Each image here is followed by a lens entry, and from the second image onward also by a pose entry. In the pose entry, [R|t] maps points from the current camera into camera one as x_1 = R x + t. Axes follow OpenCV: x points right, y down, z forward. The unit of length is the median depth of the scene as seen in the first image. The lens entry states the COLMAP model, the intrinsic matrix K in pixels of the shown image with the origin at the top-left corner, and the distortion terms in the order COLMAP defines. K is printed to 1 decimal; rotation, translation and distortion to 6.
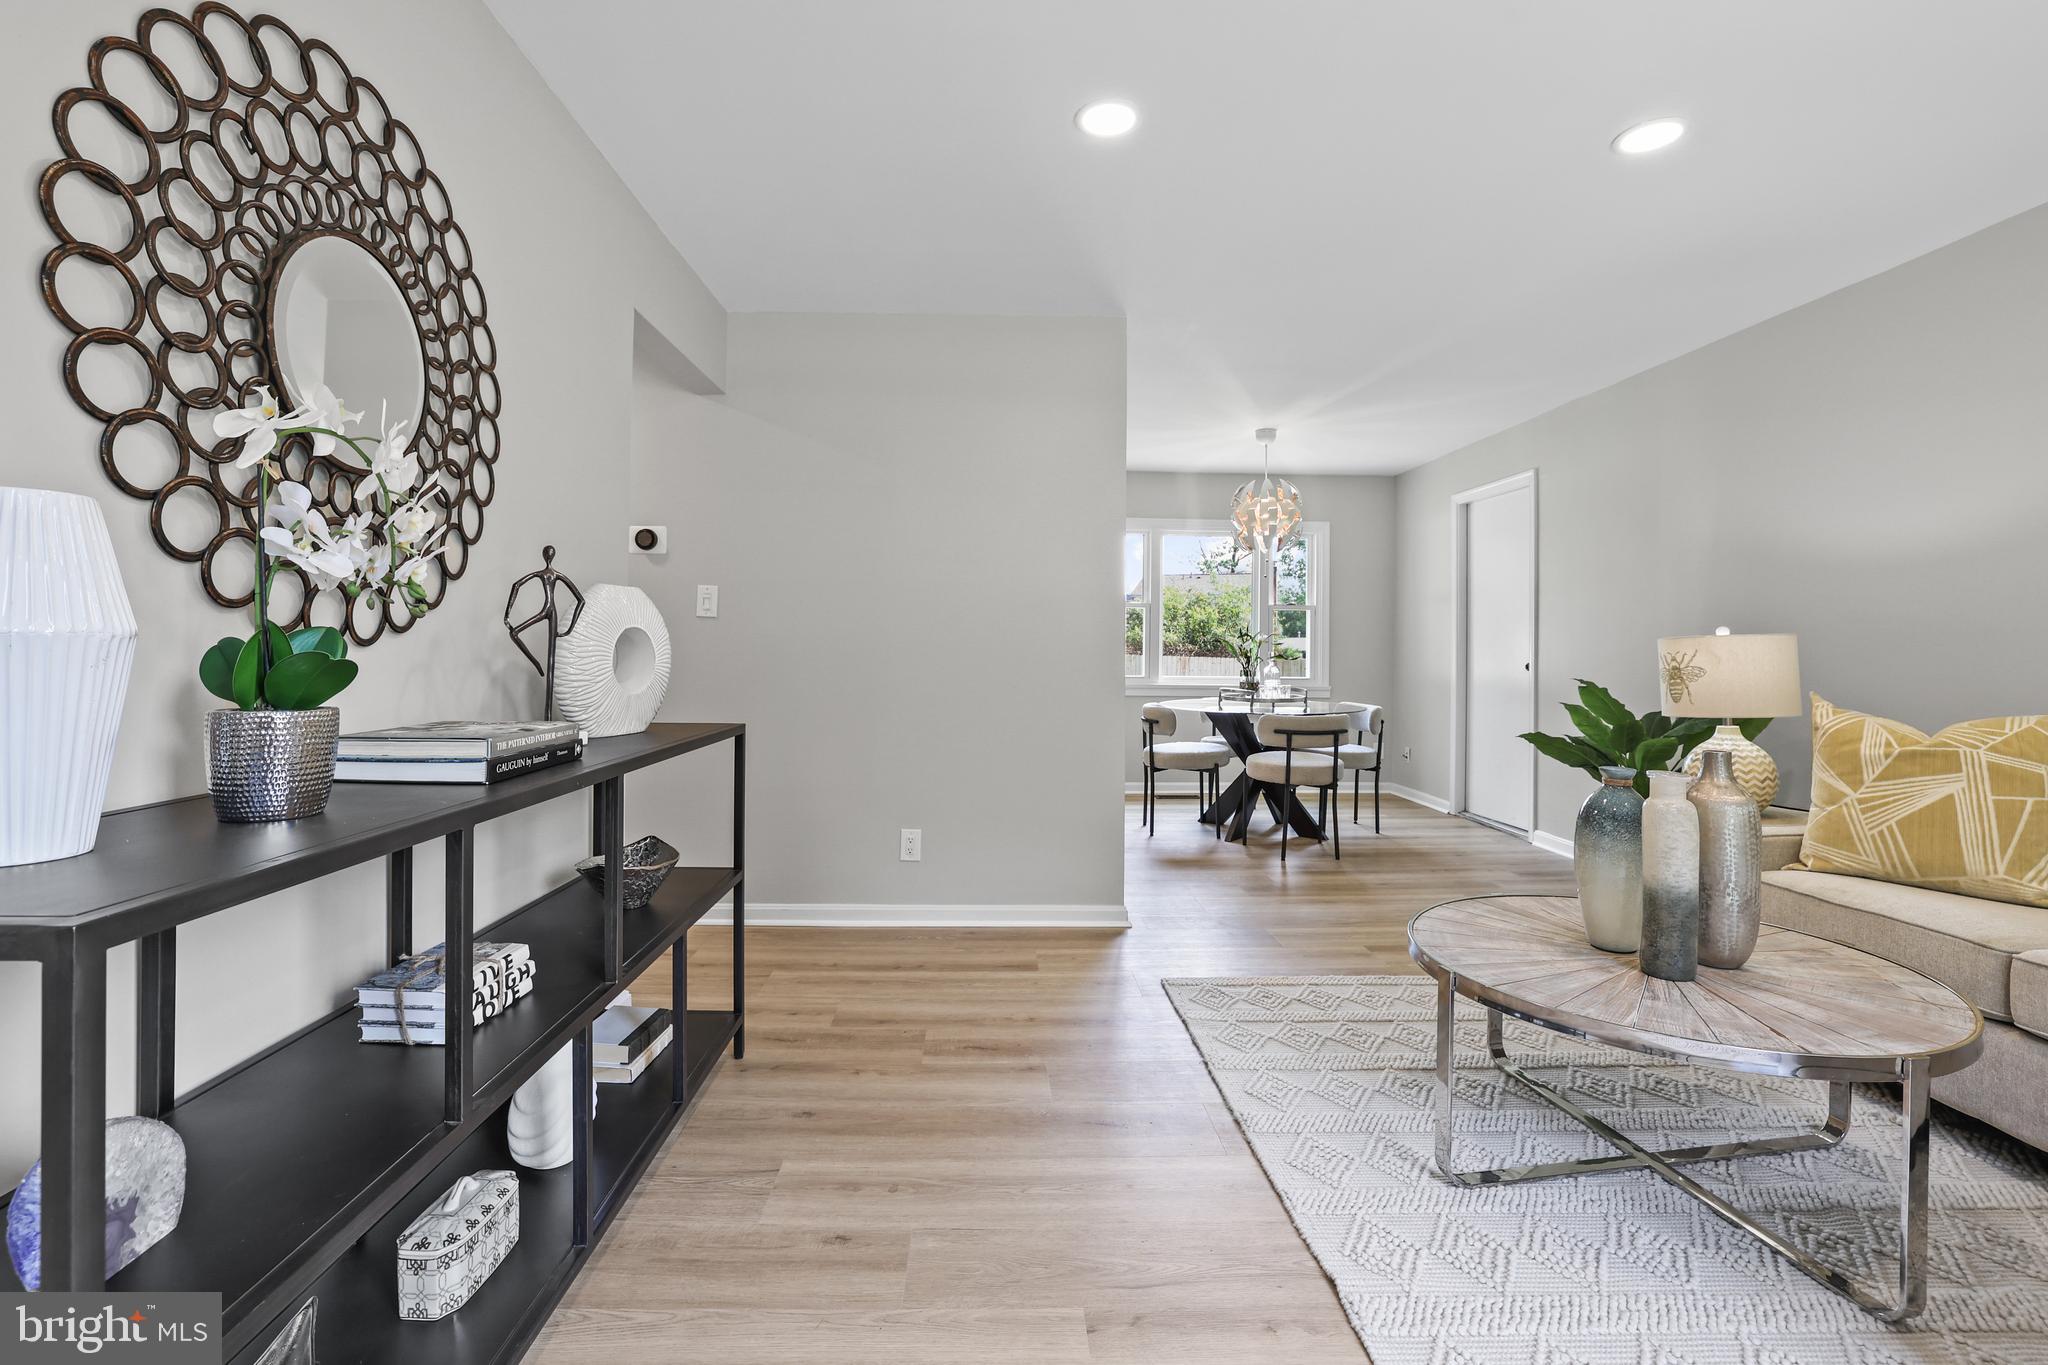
lens RADIAL K [[897.8, 0, 993.9], [0, 897.8, 630.4], [0, 0, 1]] dist [-0.042435, 0.013842]
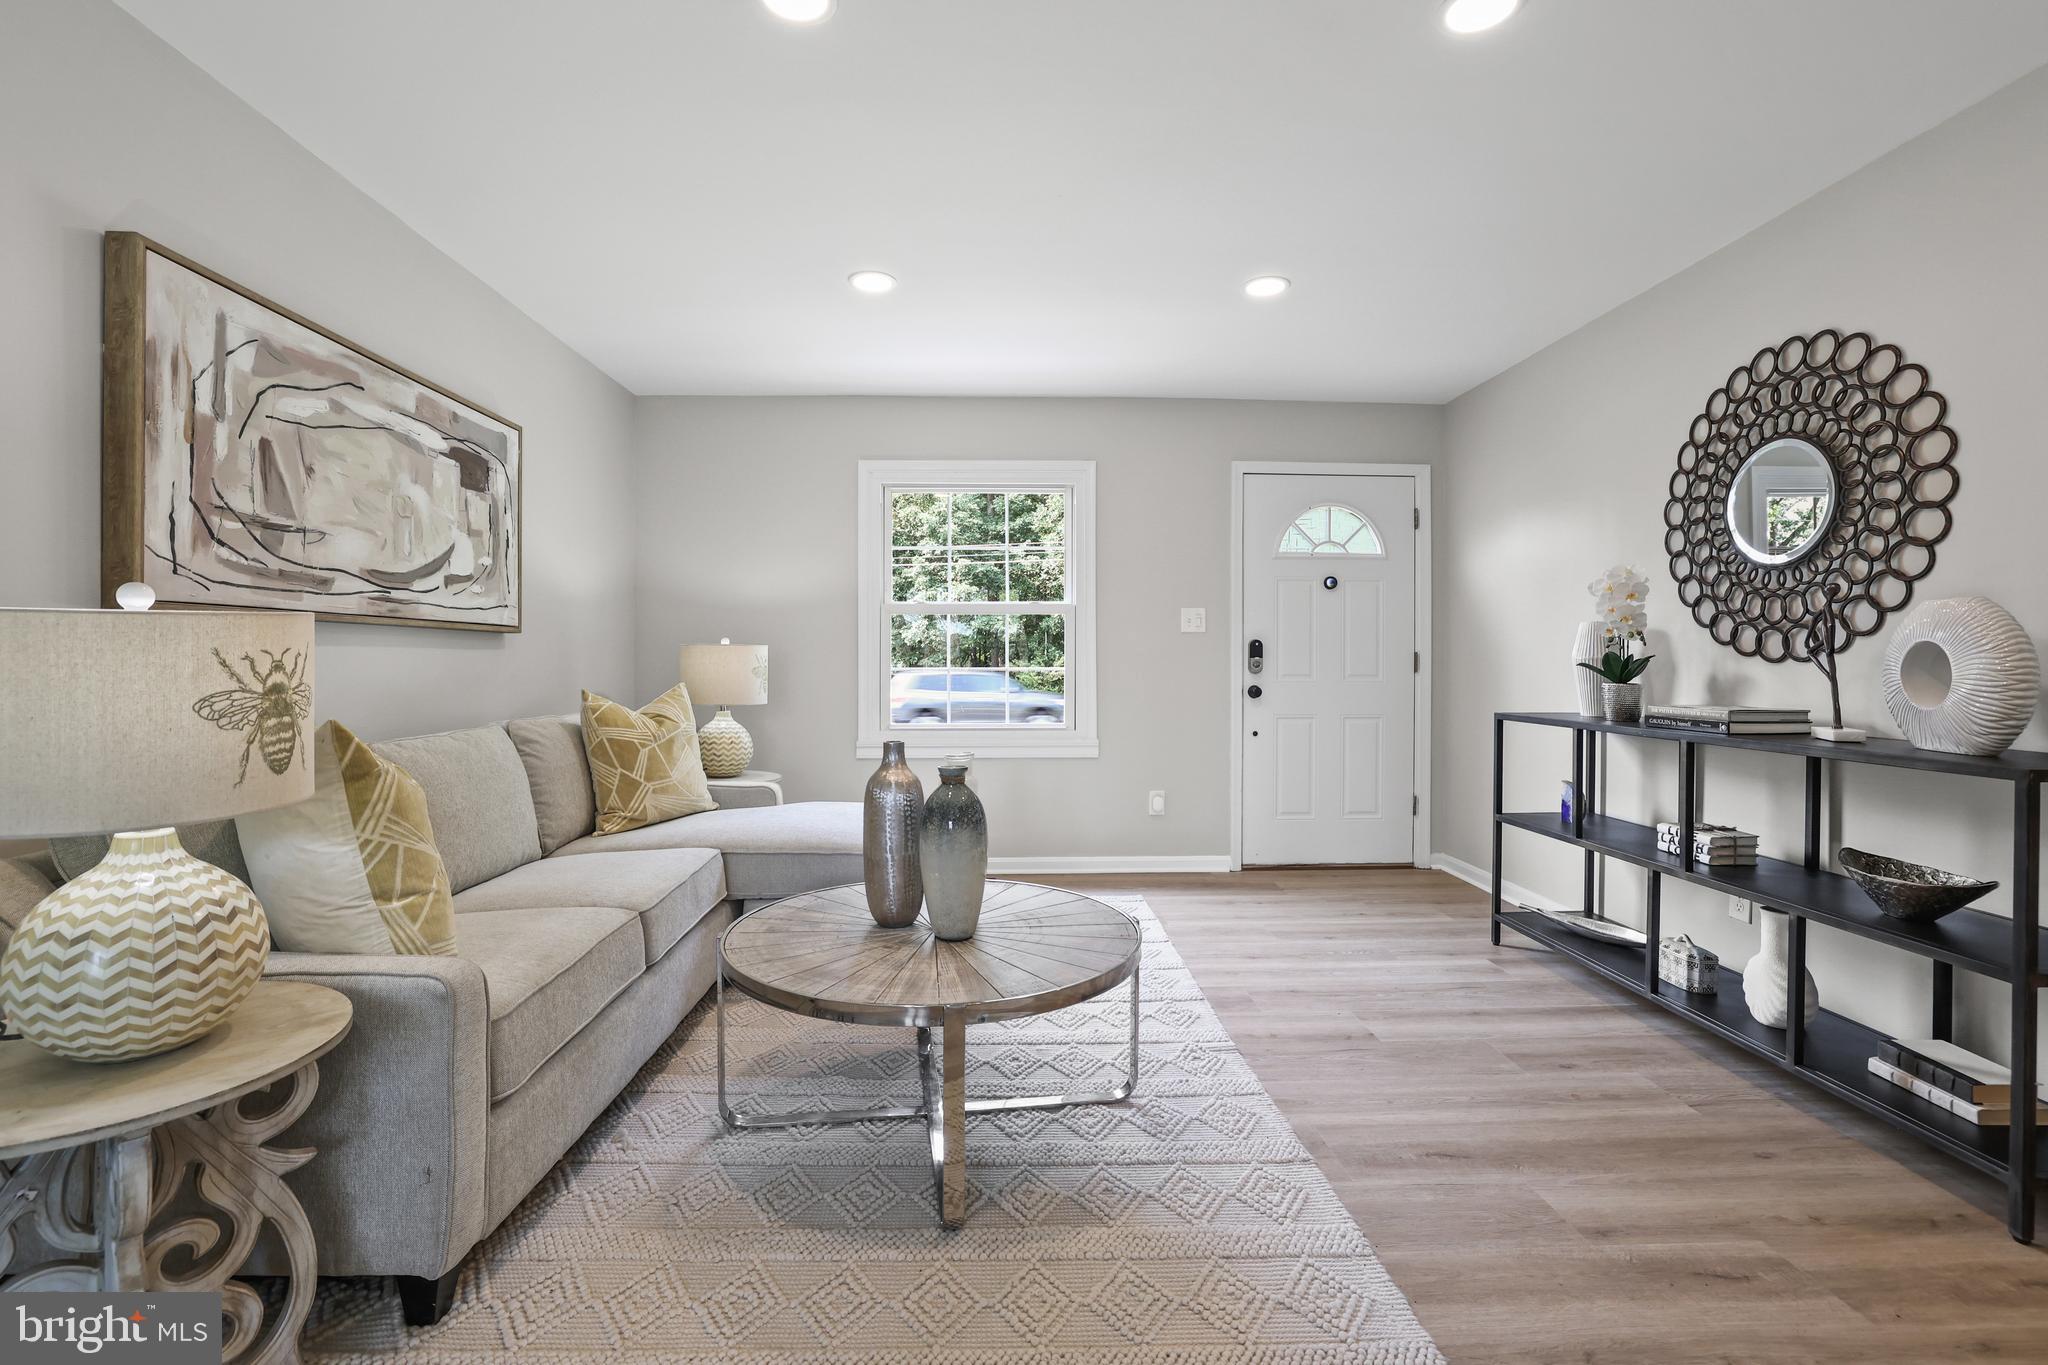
lens RADIAL K [[897.8, 0, 1018.6], [0, 897.8, 669.4], [0, 0, 1]] dist [-0.042435, 0.013842]
pose [[-0.999632, -0.011090, -0.024738, 0.583138], [-0.010862, 0.999898, -0.009319, 0.044537], [0.024839, -0.009047, -0.999651, 1.834735]]
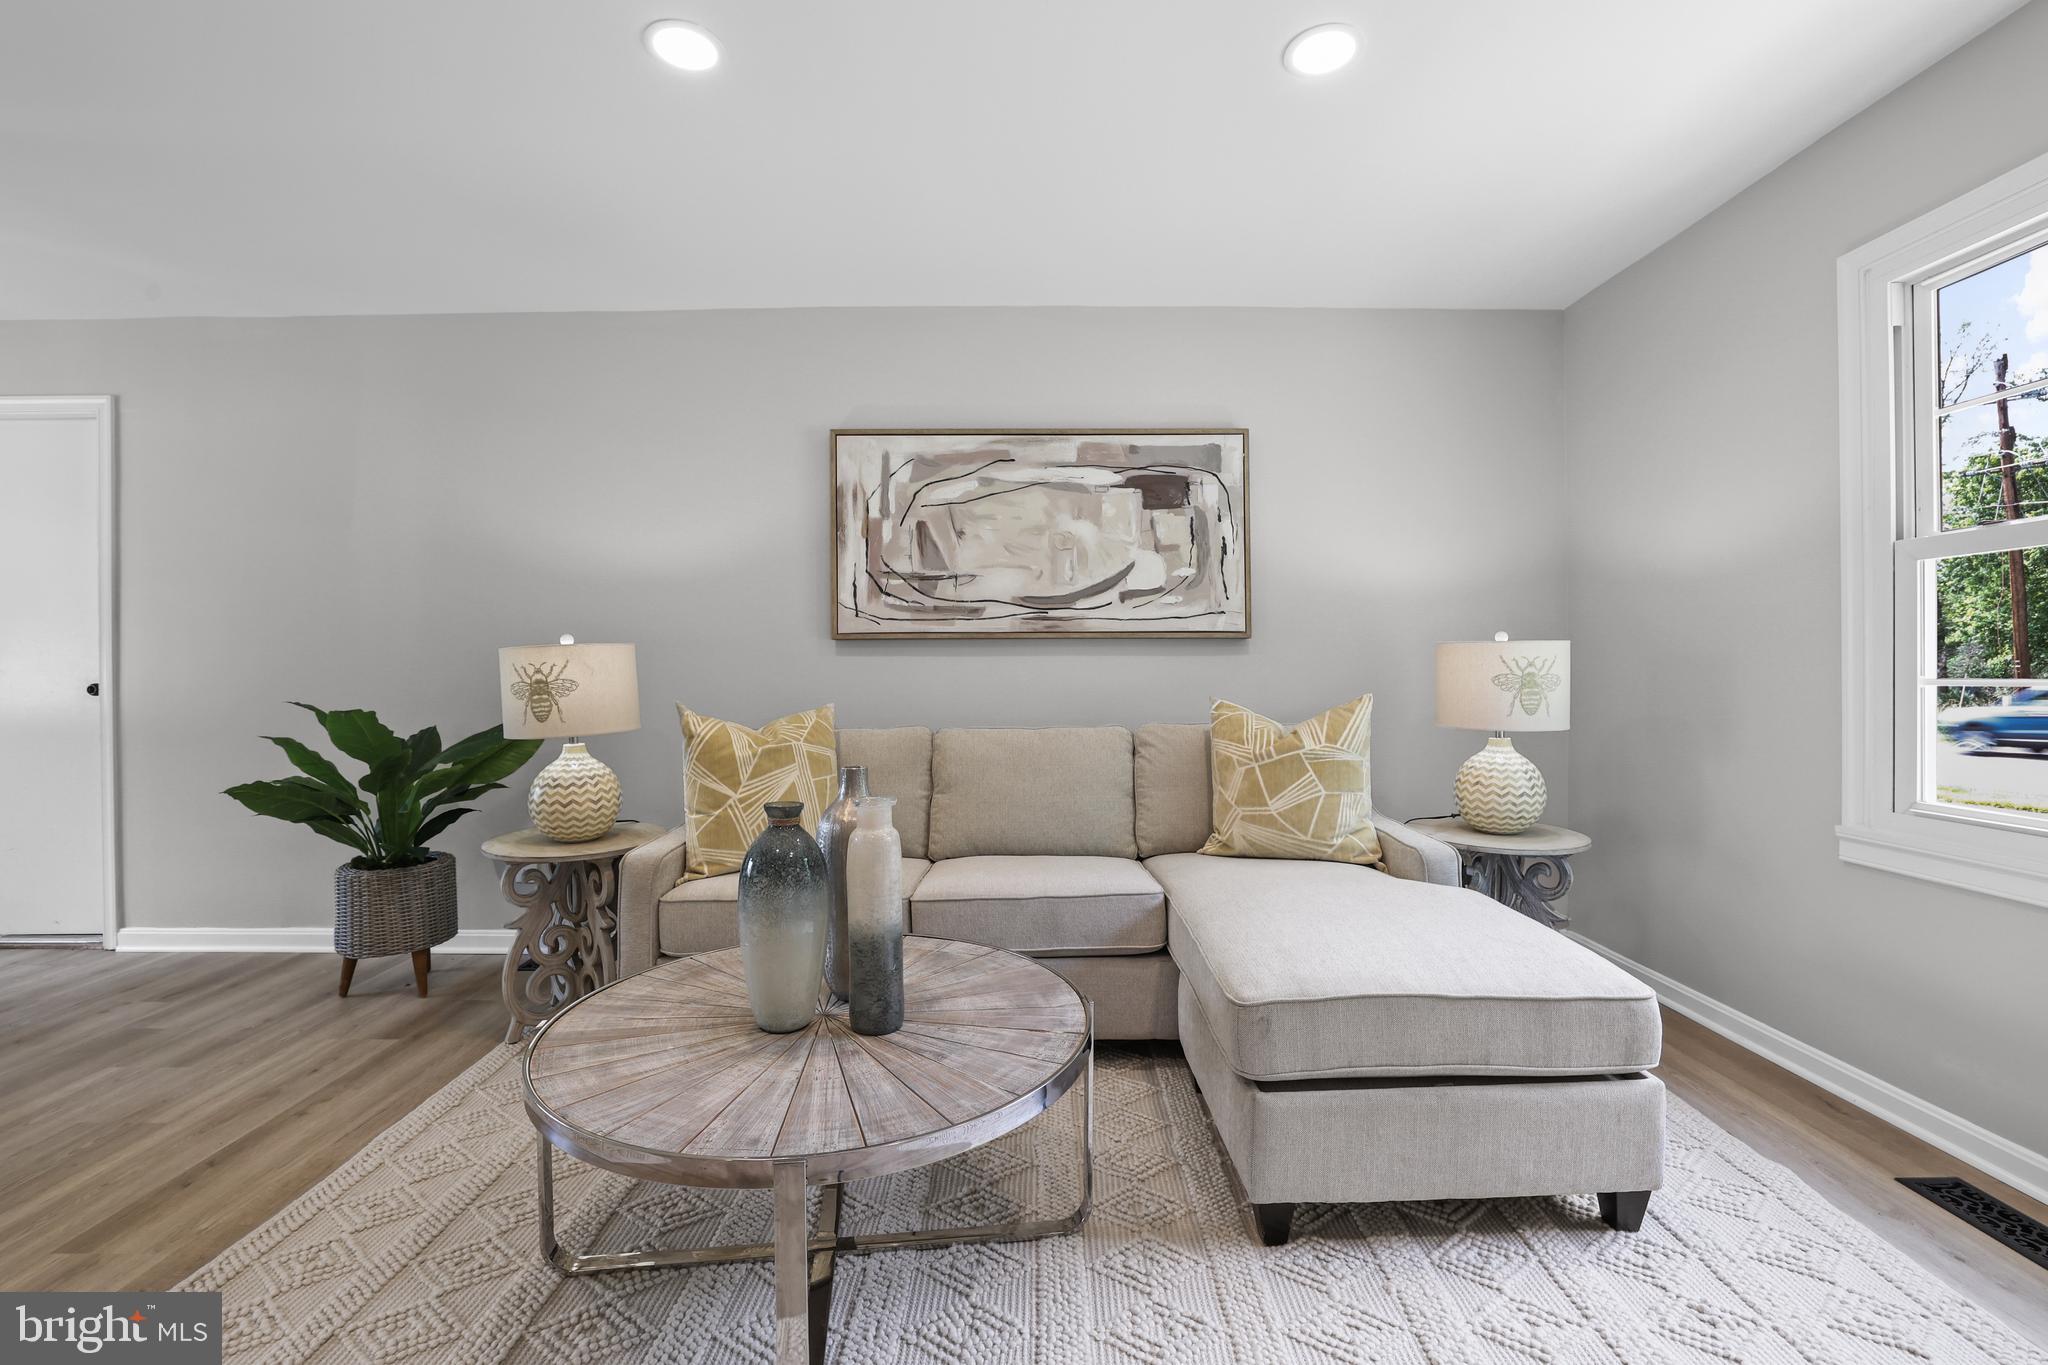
lens RADIAL K [[897.8, 0, 1024.4], [0, 897.8, 670.6], [0, 0, 1]] dist [-0.042435, 0.013842]
pose [[0.009473, -0.015599, 0.999833, -0.097523], [-0.014906, 0.999765, 0.015739, 0.014948], [-0.999844, -0.015053, 0.009239, 0.685323]]
